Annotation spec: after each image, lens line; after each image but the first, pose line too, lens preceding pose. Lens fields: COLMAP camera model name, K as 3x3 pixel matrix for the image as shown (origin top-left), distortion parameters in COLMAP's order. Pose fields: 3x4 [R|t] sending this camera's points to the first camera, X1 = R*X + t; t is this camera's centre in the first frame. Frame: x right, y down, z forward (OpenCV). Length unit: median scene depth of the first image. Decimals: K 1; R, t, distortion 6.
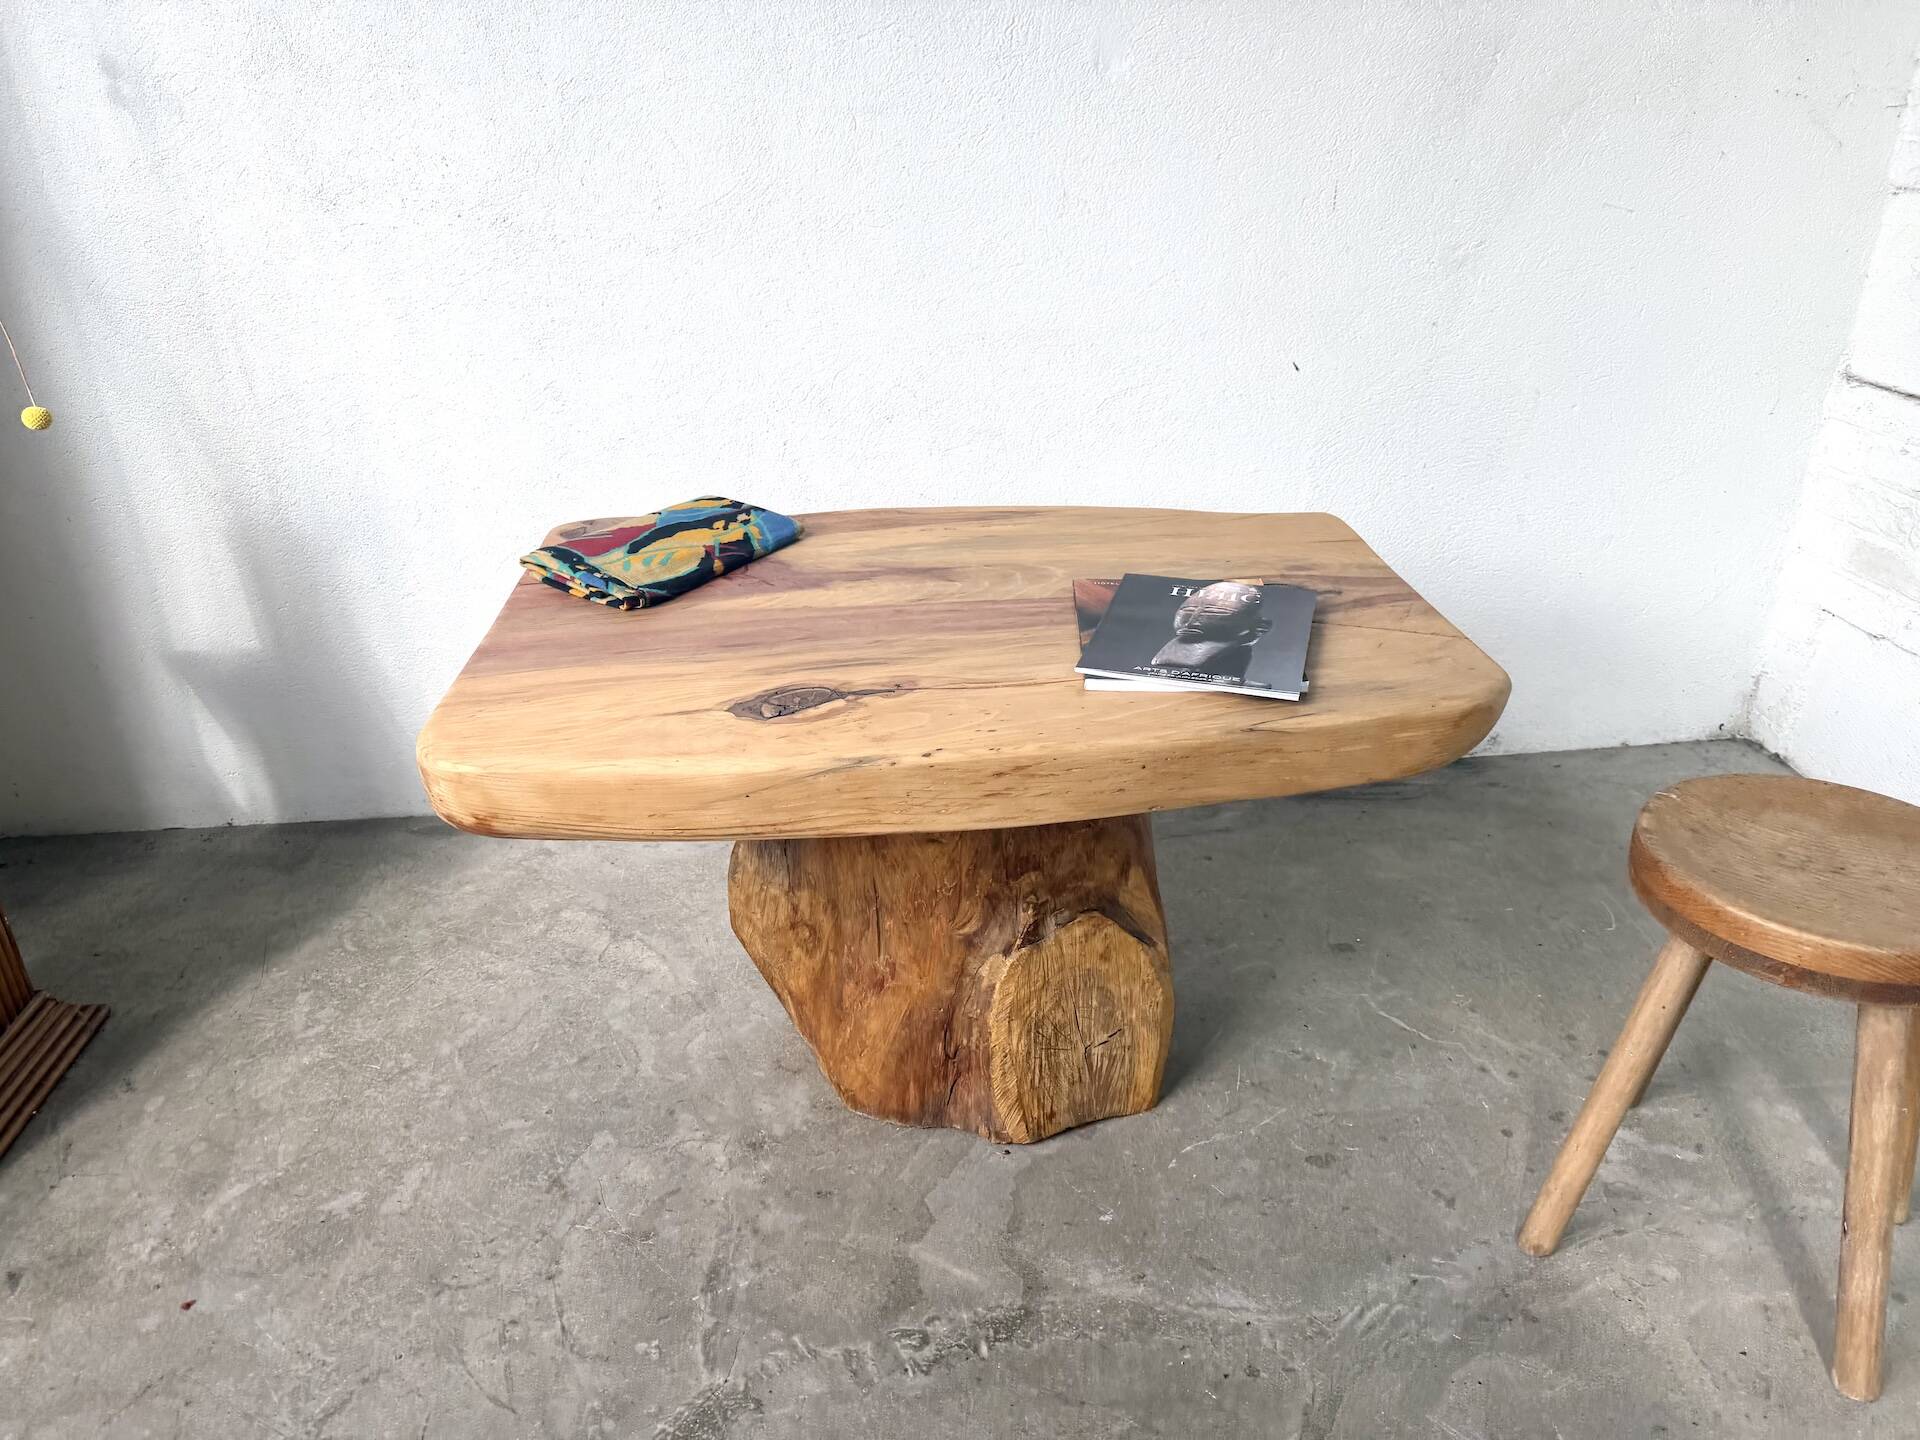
lens RADIAL K [[1343.8, 0, 946.3], [0, 1343.8, 722.9], [0, 0, 1]] dist [0.101759, -0.149917]
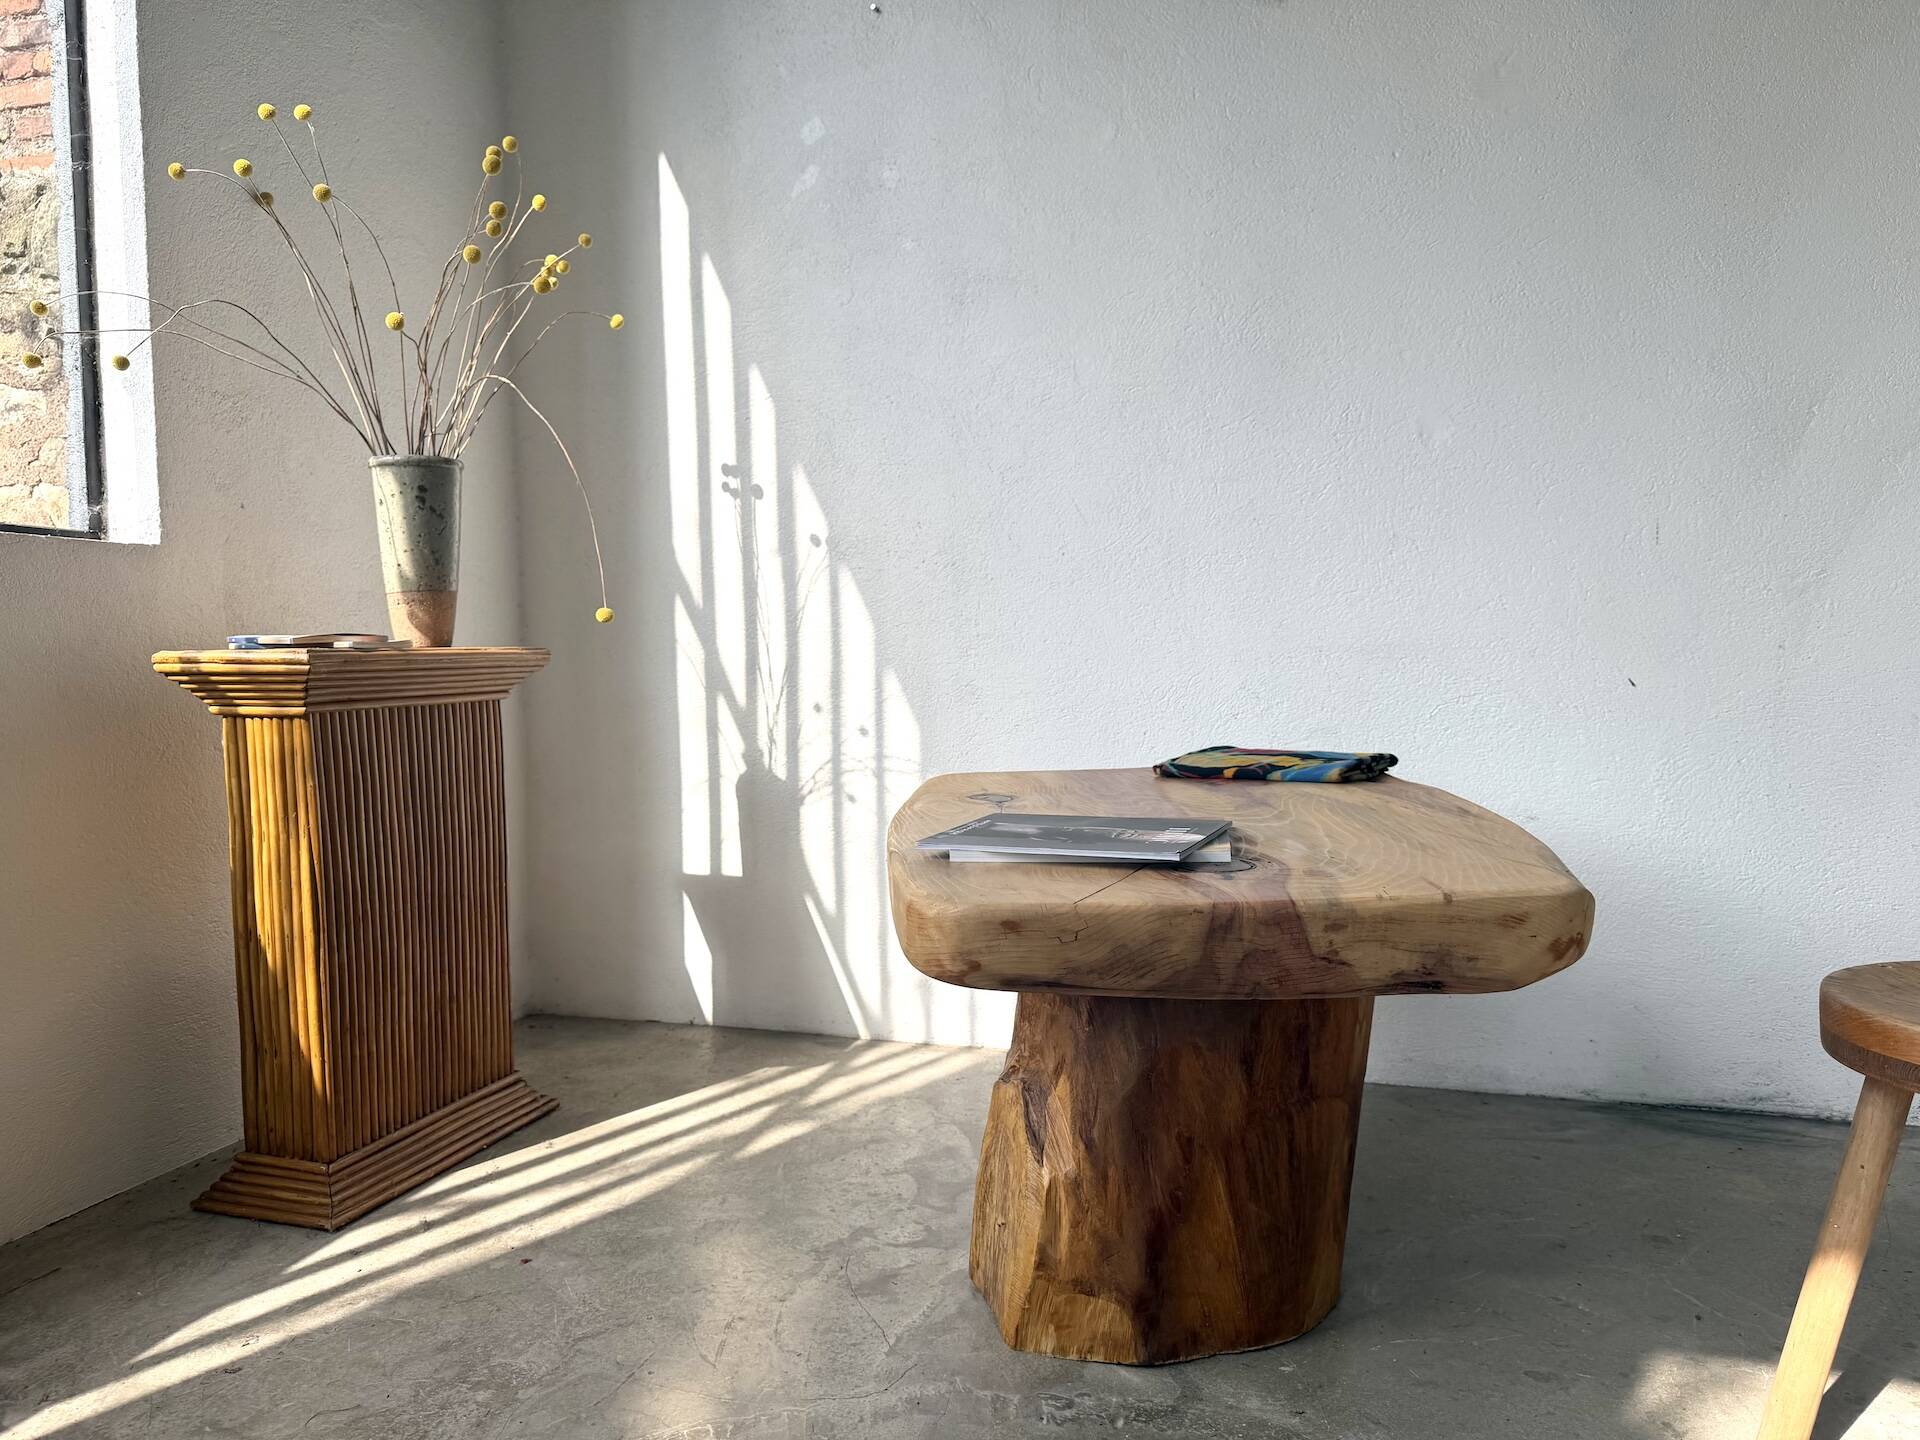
lens RADIAL K [[1335.1, 0, 957.4], [0, 1335.1, 719.3], [0, 0, 1]] dist [0.117364, -0.180966]
pose [[0.917986, 0.020896, -0.396062, 0.266921], [-0.167032, 0.926102, -0.338284, 0.285999], [0.359725, 0.376695, 0.853639, -0.106756]]
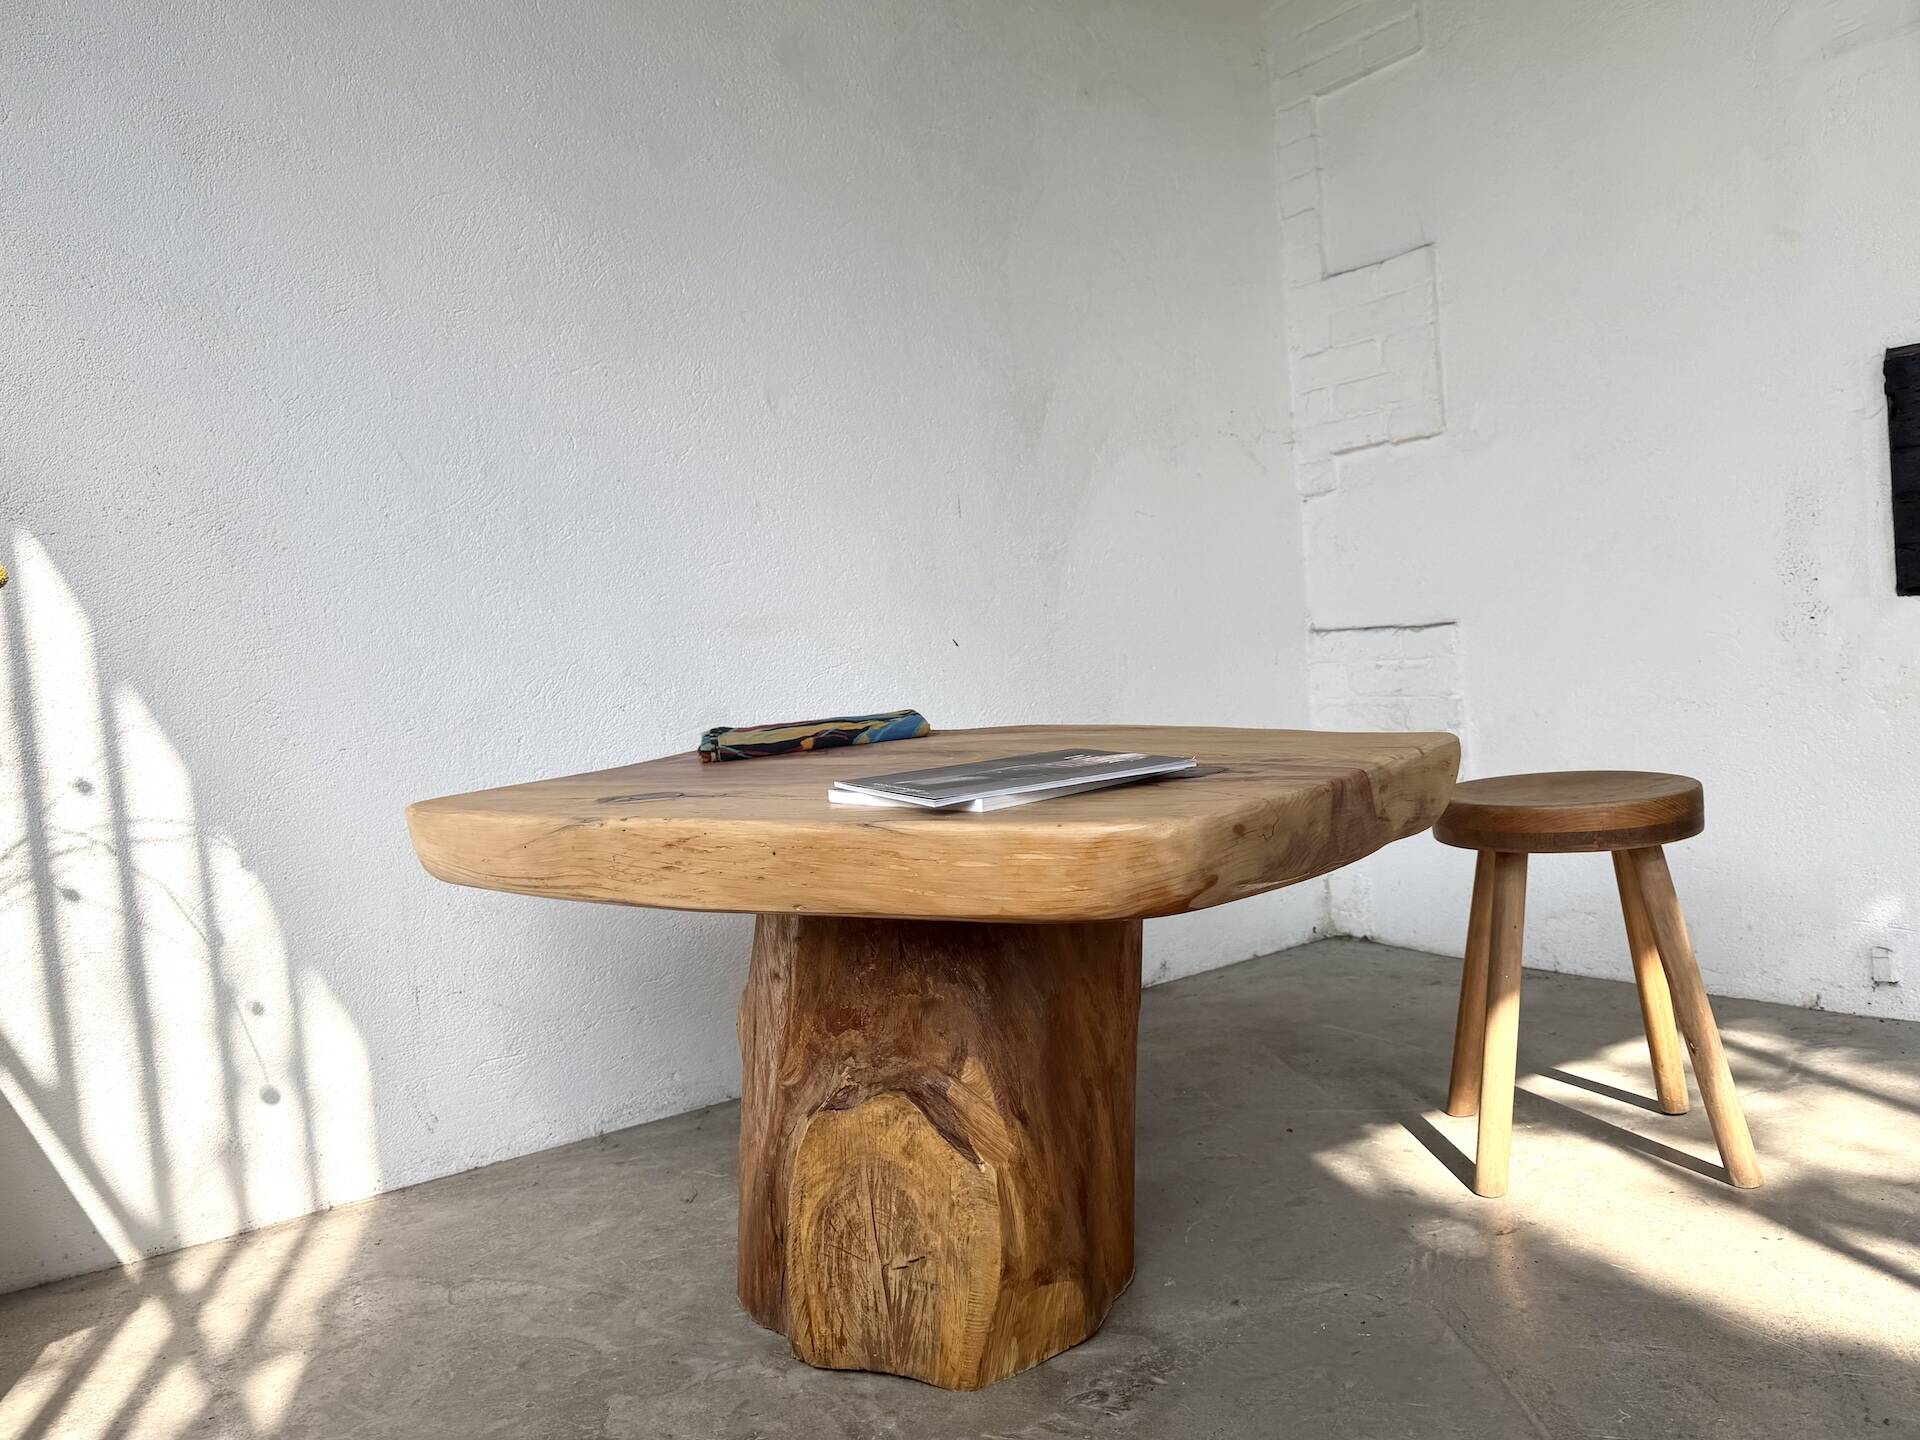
lens RADIAL K [[1542.7, 0, 964.2], [0, 1542.7, 699.0], [0, 0, 1]] dist [0.145220, -0.291146]
pose [[0.870041, -0.080871, 0.486300, -0.515848], [0.273844, 0.899542, -0.340343, 0.313139], [-0.409924, 0.429283, 0.804785, -0.048355]]
